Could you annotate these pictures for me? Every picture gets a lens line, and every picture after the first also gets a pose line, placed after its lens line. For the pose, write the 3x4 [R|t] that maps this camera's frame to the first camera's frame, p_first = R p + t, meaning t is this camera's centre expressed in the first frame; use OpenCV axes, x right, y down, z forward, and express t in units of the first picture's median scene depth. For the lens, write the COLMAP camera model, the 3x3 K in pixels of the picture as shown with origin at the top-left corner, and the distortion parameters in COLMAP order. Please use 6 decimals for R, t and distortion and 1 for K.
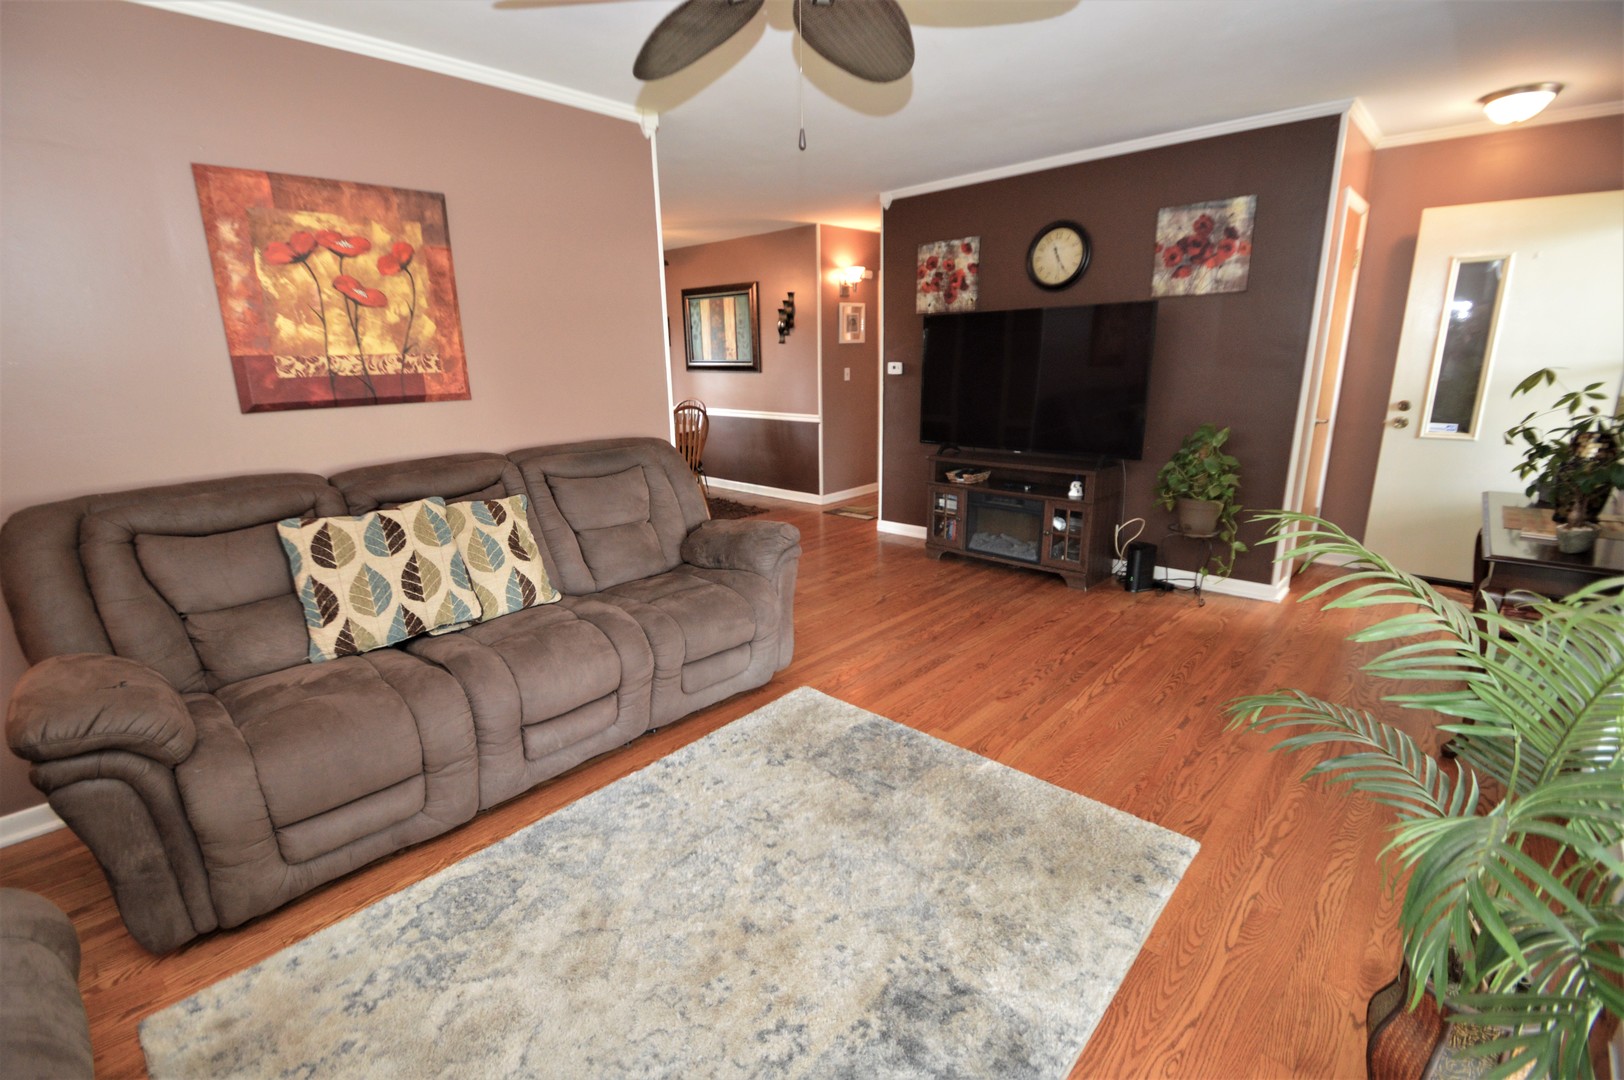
lens RADIAL K [[719.1, 0, 791.6], [0, 719.1, 546.0], [0, 0, 1]] dist [0.012917, -0.016469]
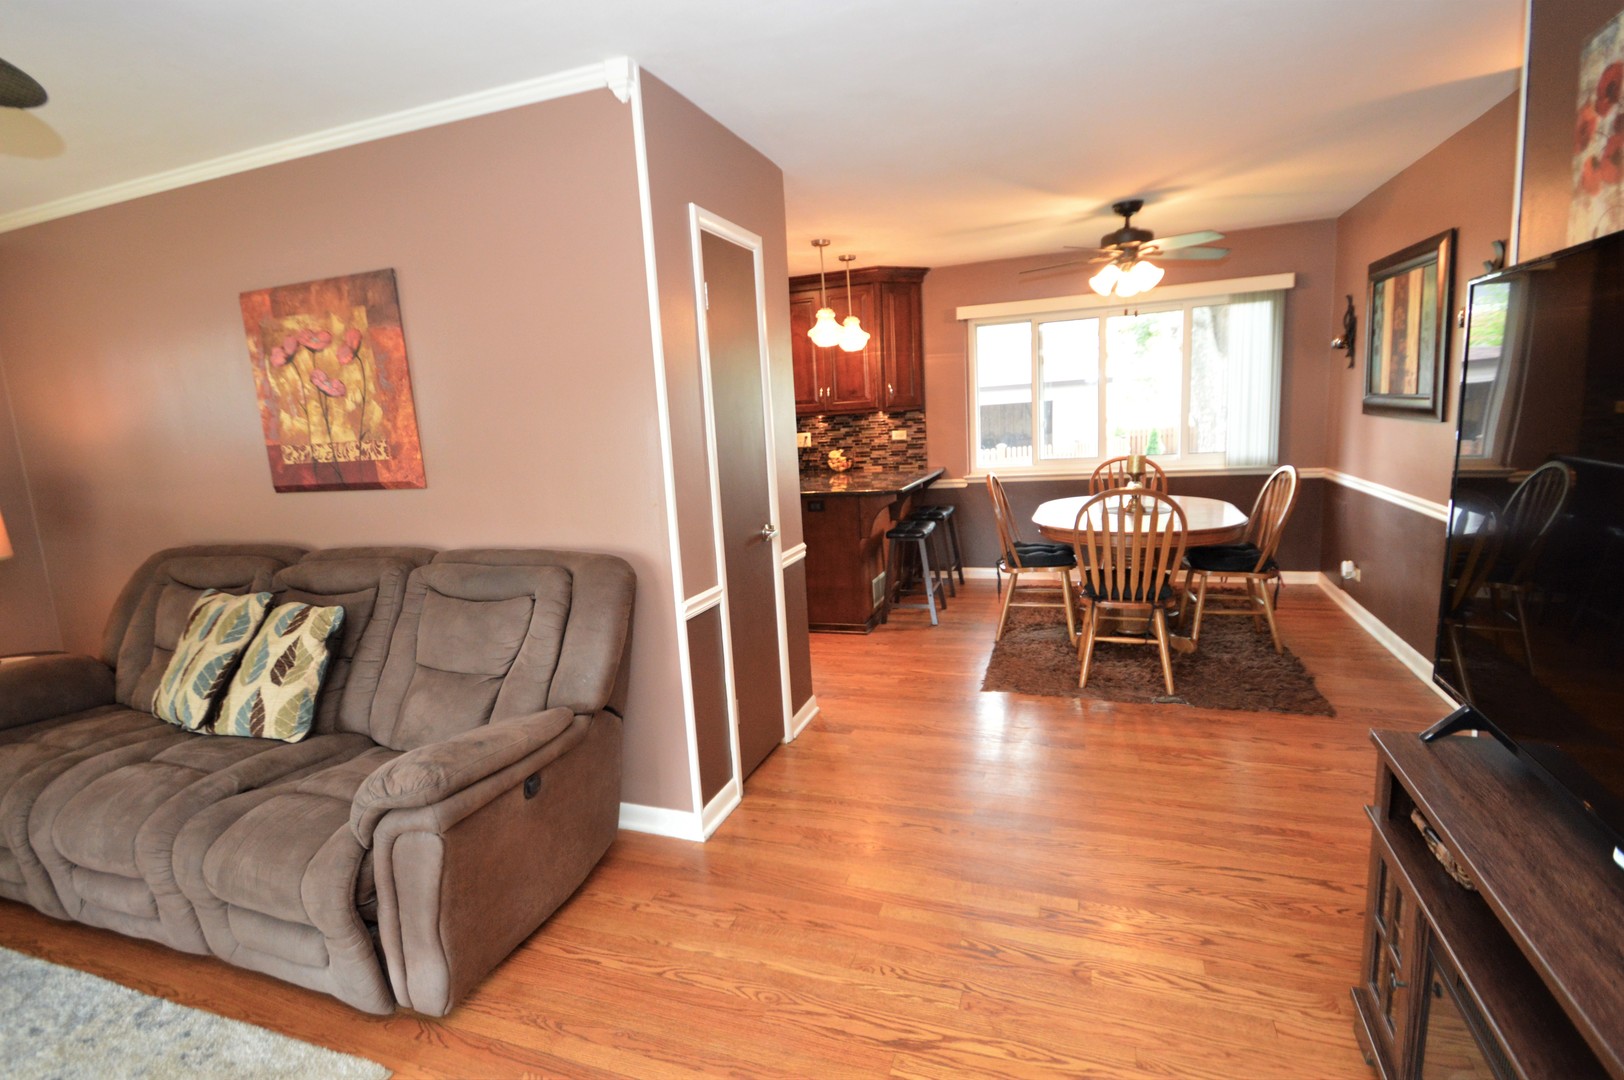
lens RADIAL K [[790.4, 0, 792.8], [0, 790.4, 546.7], [0, 0, 1]] dist [0.018563, -0.019428]
pose [[0.393731, 0.150262, -0.906861, 0.658613], [-0.188554, 0.978773, 0.080313, -0.308556], [0.899679, 0.139370, 0.413706, 1.052332]]
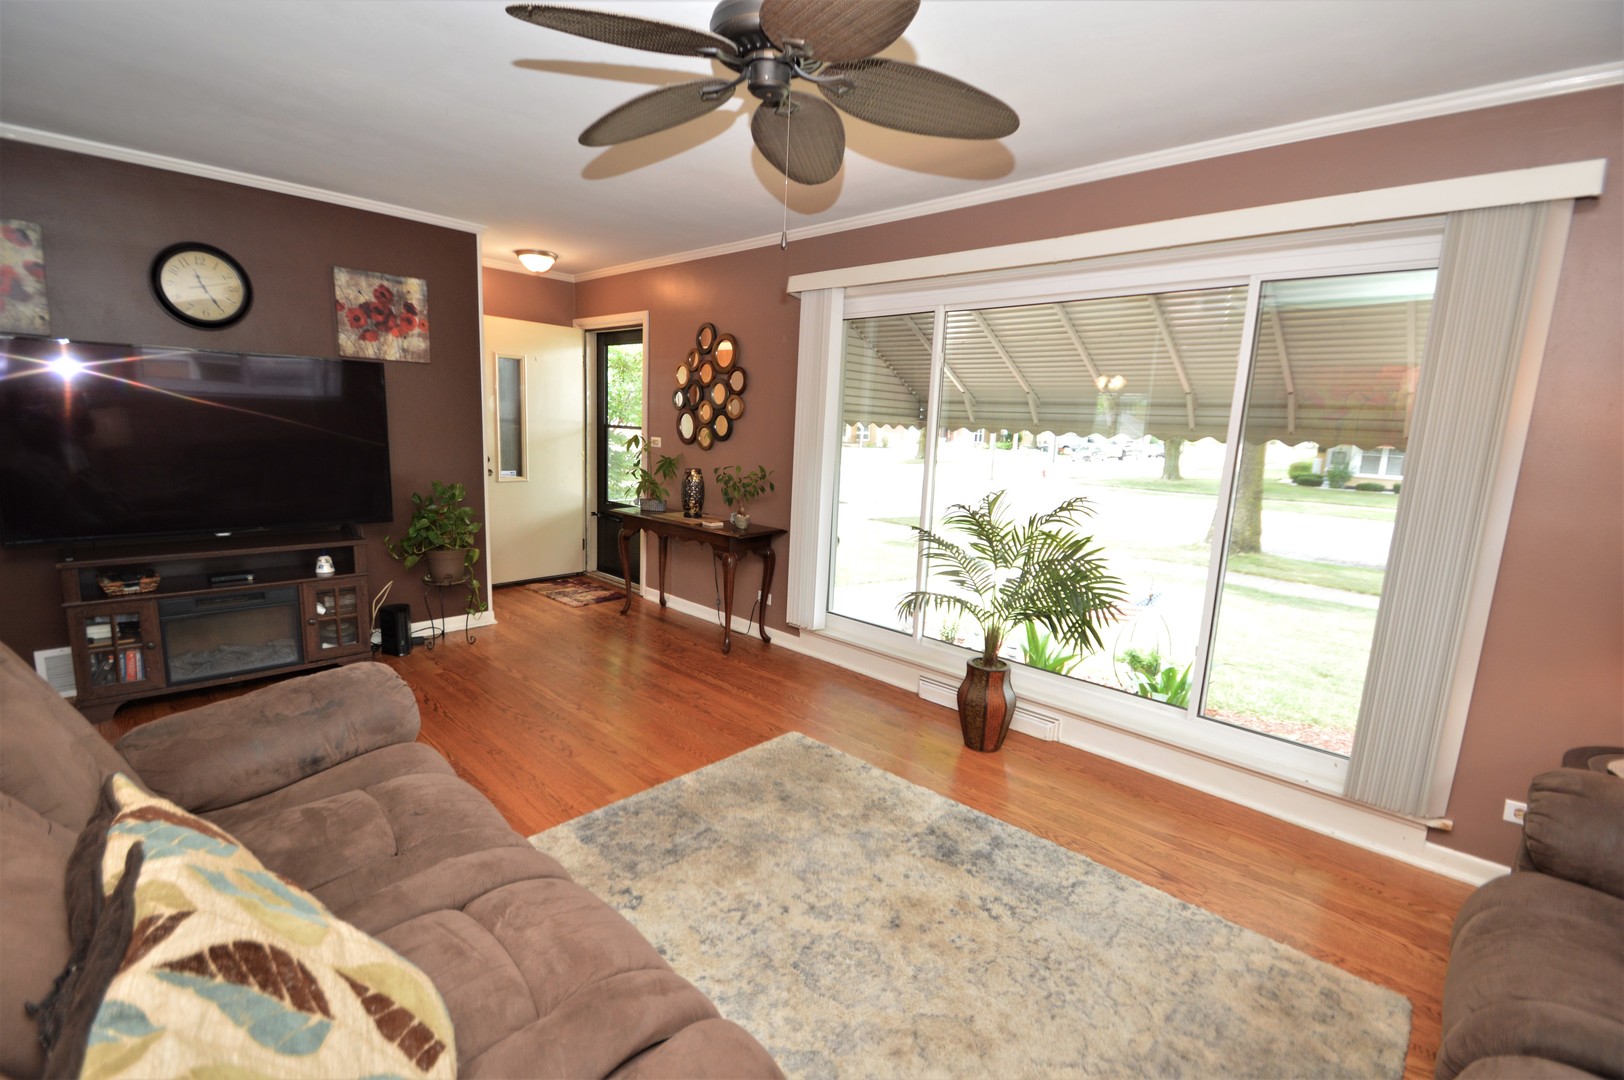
lens RADIAL K [[719.1, 0, 791.6], [0, 719.1, 546.0], [0, 0, 1]] dist [0.012917, -0.016469]
pose [[0.005317, -0.147696, 0.989019, -0.687542], [0.217063, 0.965621, 0.143035, -0.153932], [-0.976143, 0.213918, 0.037193, 0.618928]]
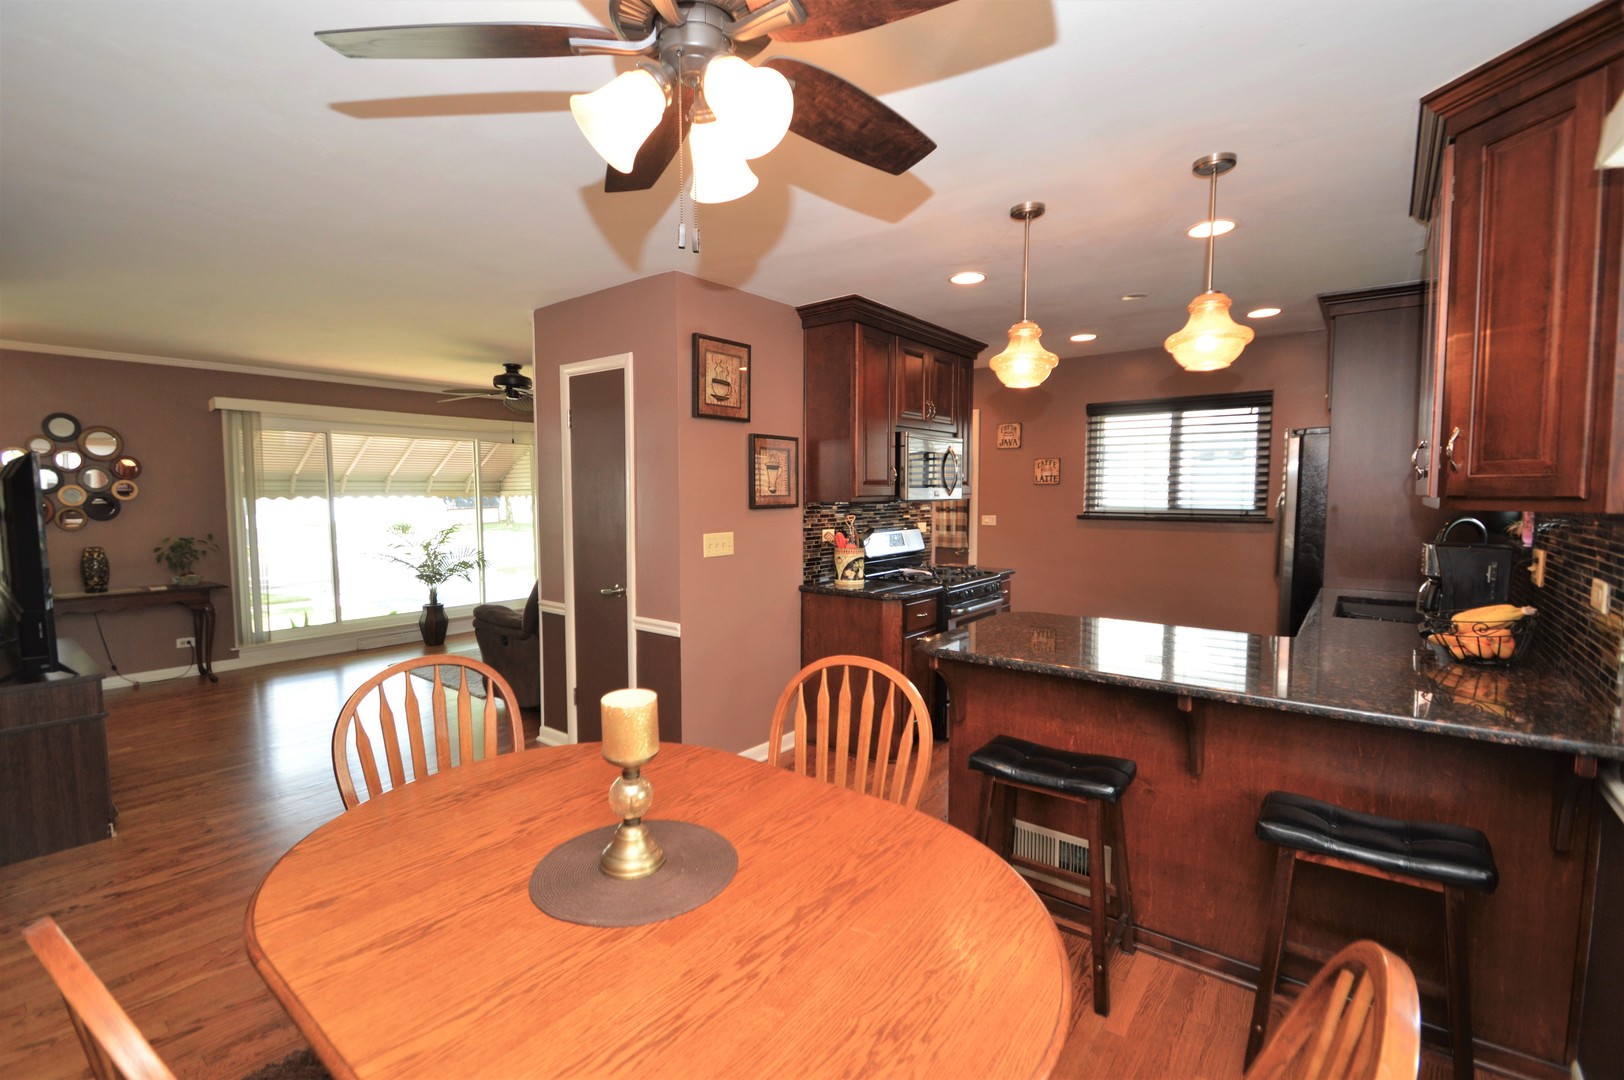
lens RADIAL K [[719.1, 0, 791.6], [0, 719.1, 546.0], [0, 0, 1]] dist [0.012917, -0.016469]
pose [[-0.996021, 0.029628, -0.084048, -0.596778], [0.000235, 0.943988, 0.329980, -0.731928], [0.089117, 0.328647, -0.940239, 2.701897]]
